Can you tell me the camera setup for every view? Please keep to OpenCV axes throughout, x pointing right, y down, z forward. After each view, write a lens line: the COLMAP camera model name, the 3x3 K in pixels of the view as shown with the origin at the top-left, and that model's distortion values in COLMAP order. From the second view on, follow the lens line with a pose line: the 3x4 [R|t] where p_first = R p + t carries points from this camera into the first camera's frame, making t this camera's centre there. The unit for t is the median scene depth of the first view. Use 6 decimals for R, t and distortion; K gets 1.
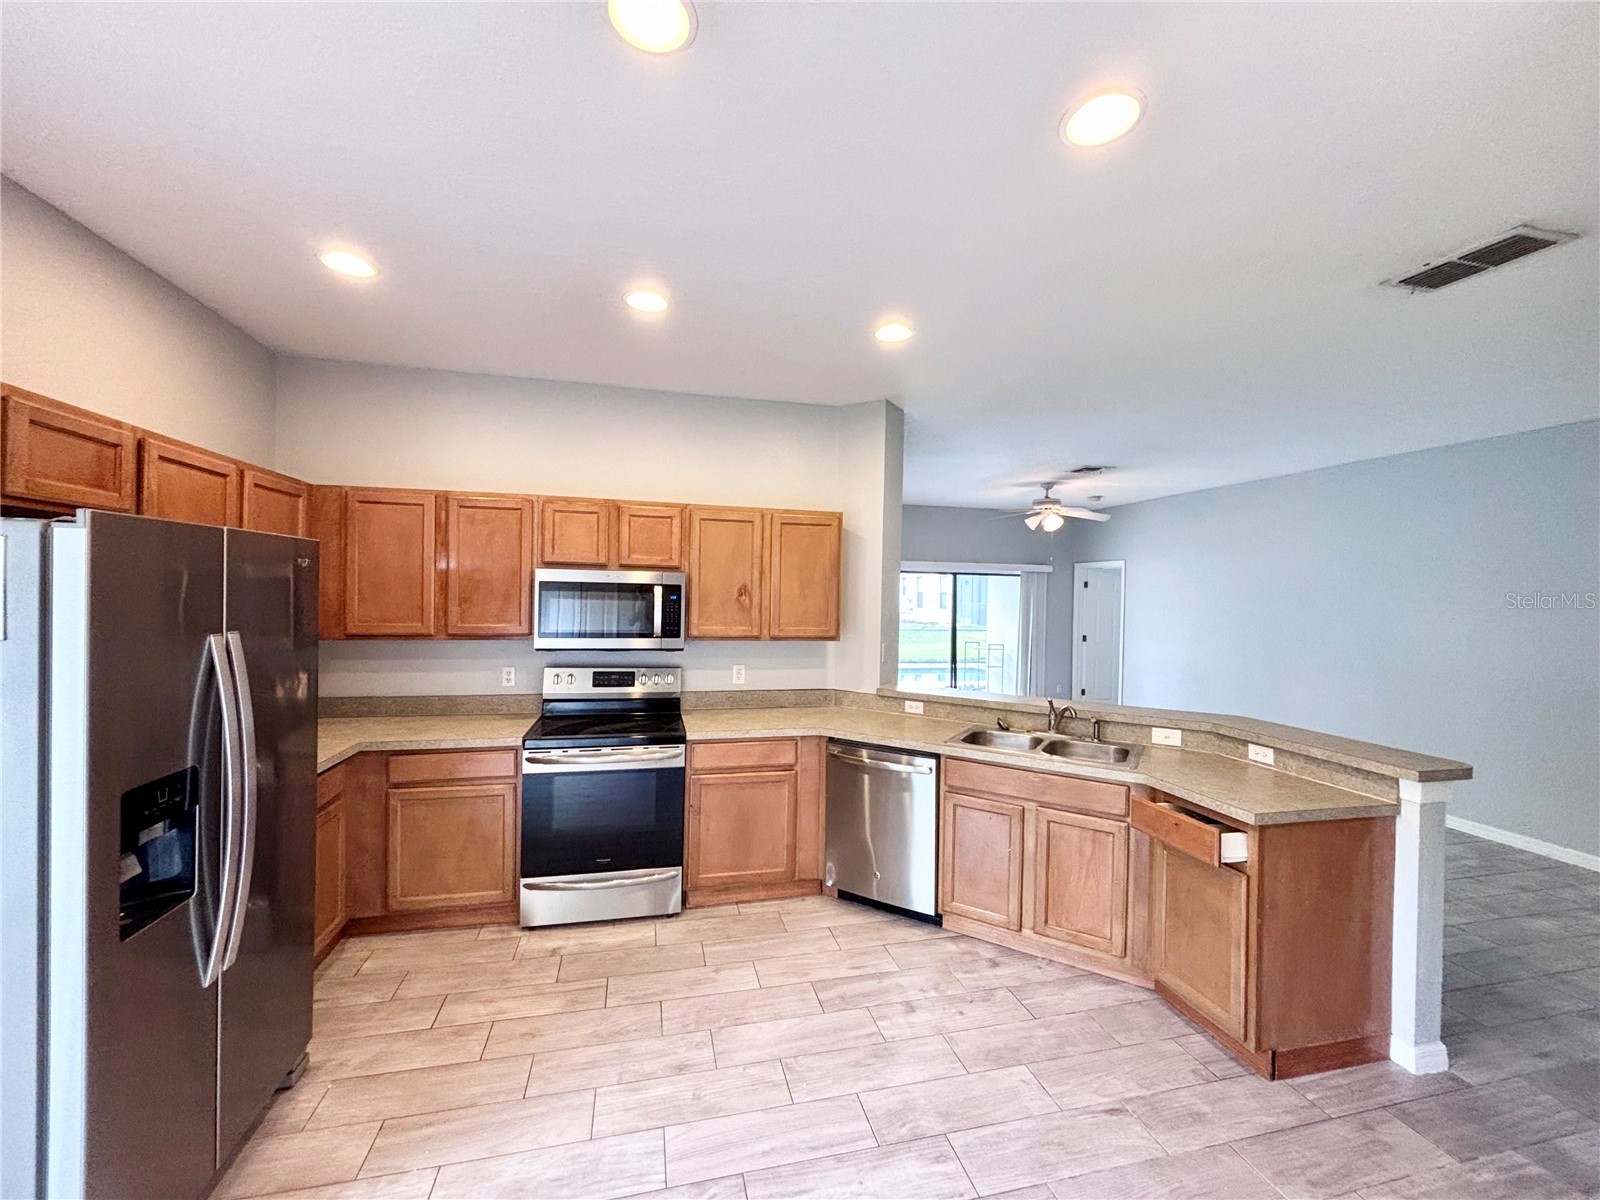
lens RADIAL K [[642.7, 0, 797.6], [0, 642.7, 599.4], [0, 0, 1]] dist [0.001230, 0.000239]
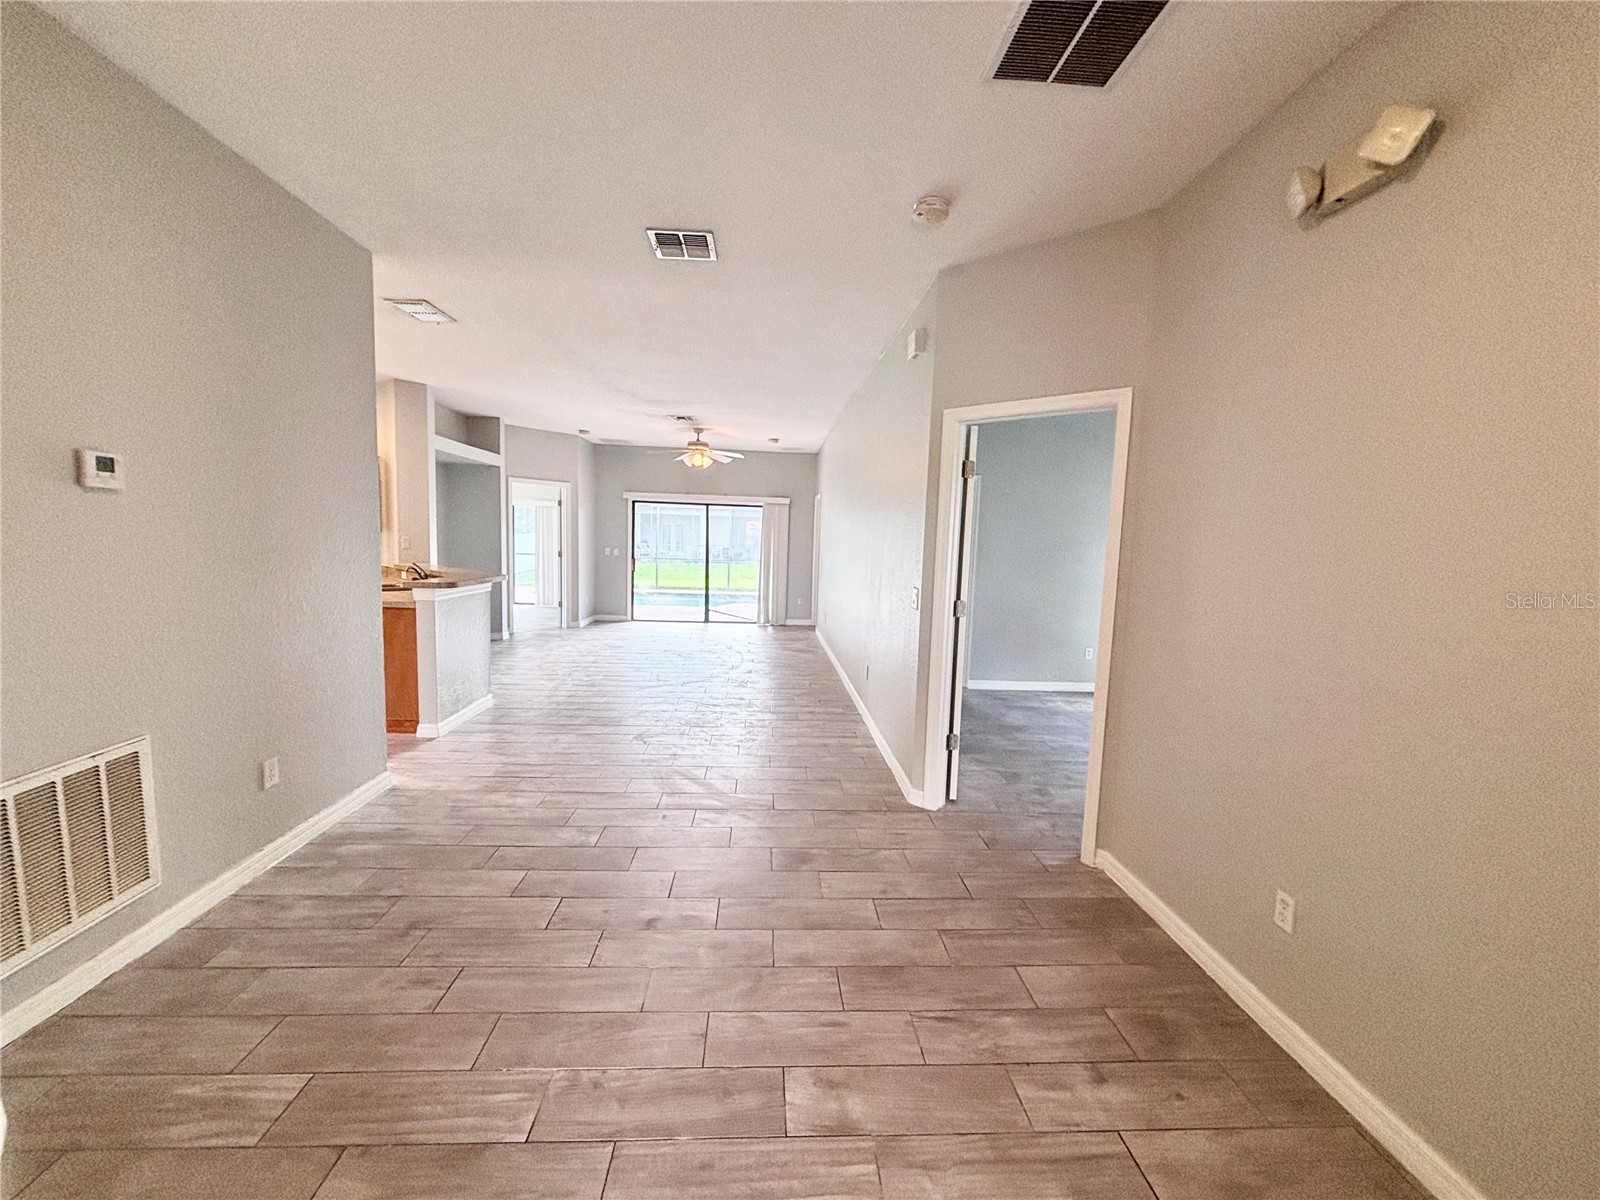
lens RADIAL K [[642.7, 0, 797.6], [0, 642.7, 599.4], [0, 0, 1]] dist [0.001230, 0.000239]
pose [[0.982711, 0.038116, -0.181180, 0.823301], [-0.022155, 0.995757, 0.089318, 0.034907], [0.183816, -0.083760, 0.979385, -0.235543]]
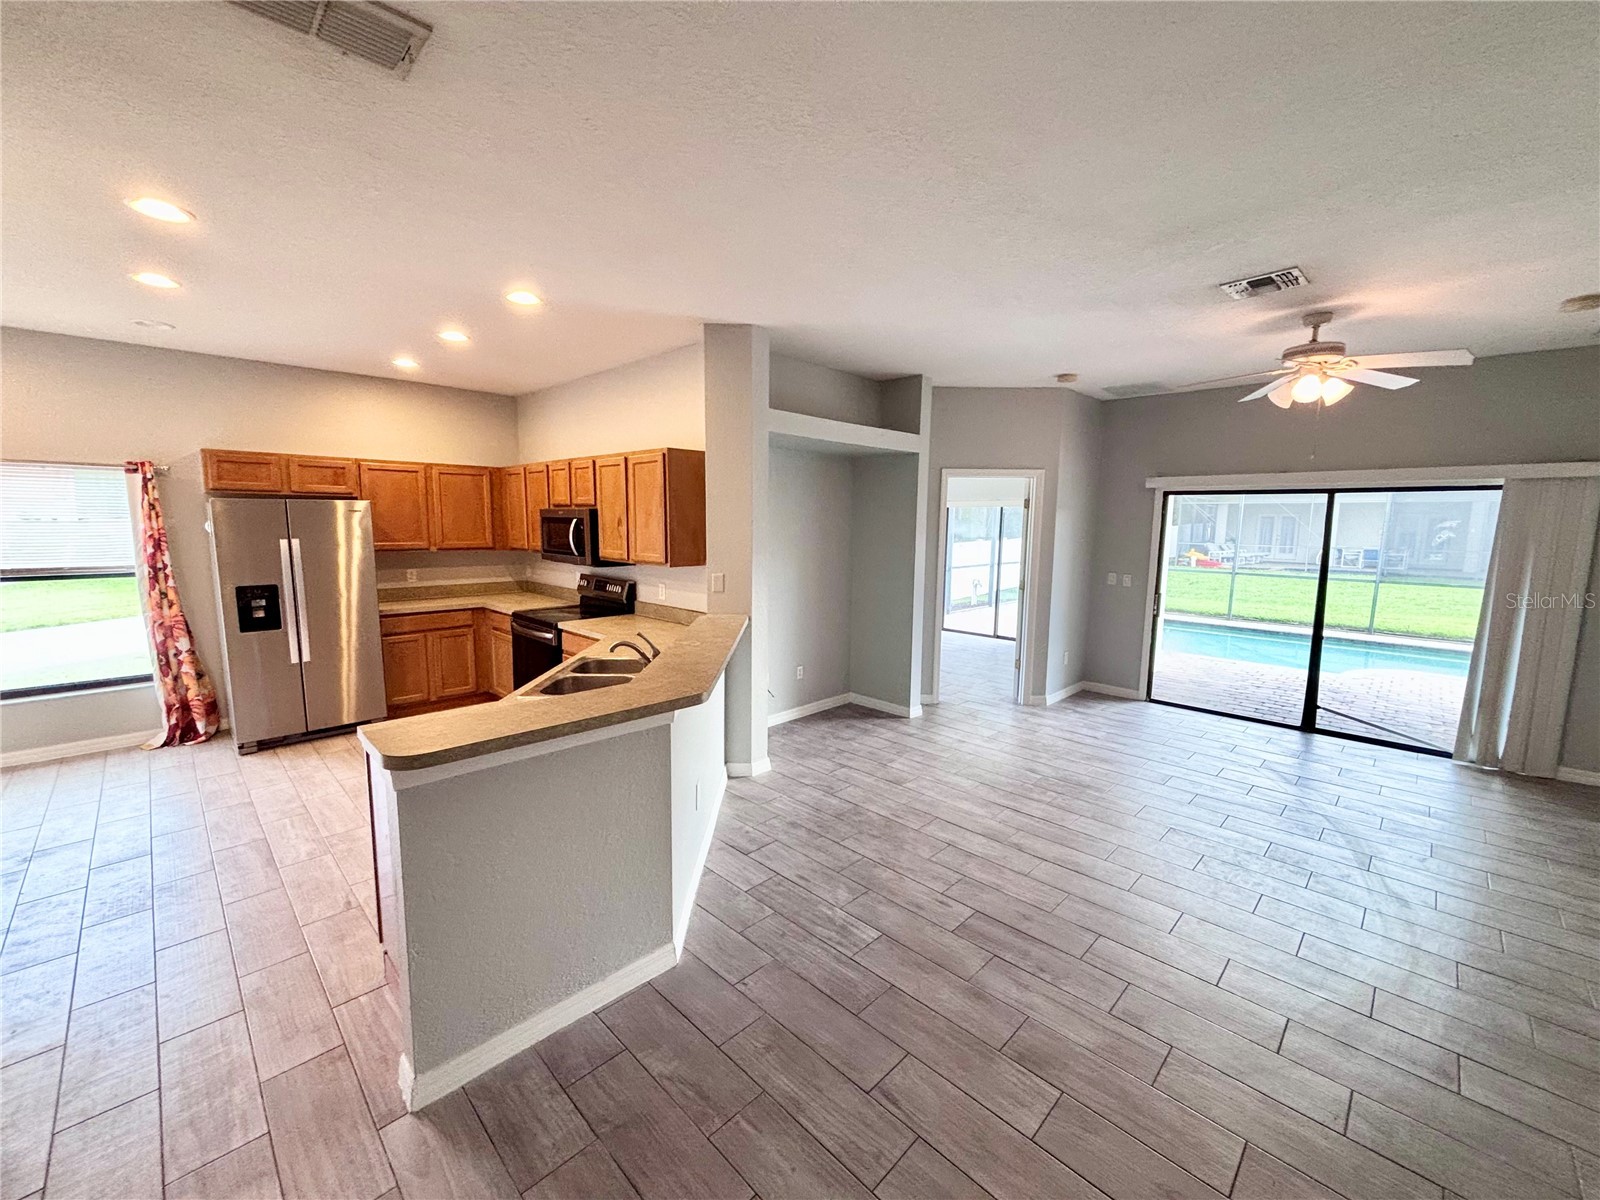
lens RADIAL K [[645.5, 0, 794.6], [0, 645.5, 600.5], [0, 0, 1]] dist [-0.000704, -0.000259]
pose [[0.529405, 0.093482, -0.843203, 0.632929], [-0.007075, 0.994362, 0.105799, 0.001320], [0.848340, -0.050045, 0.527081, 0.337690]]
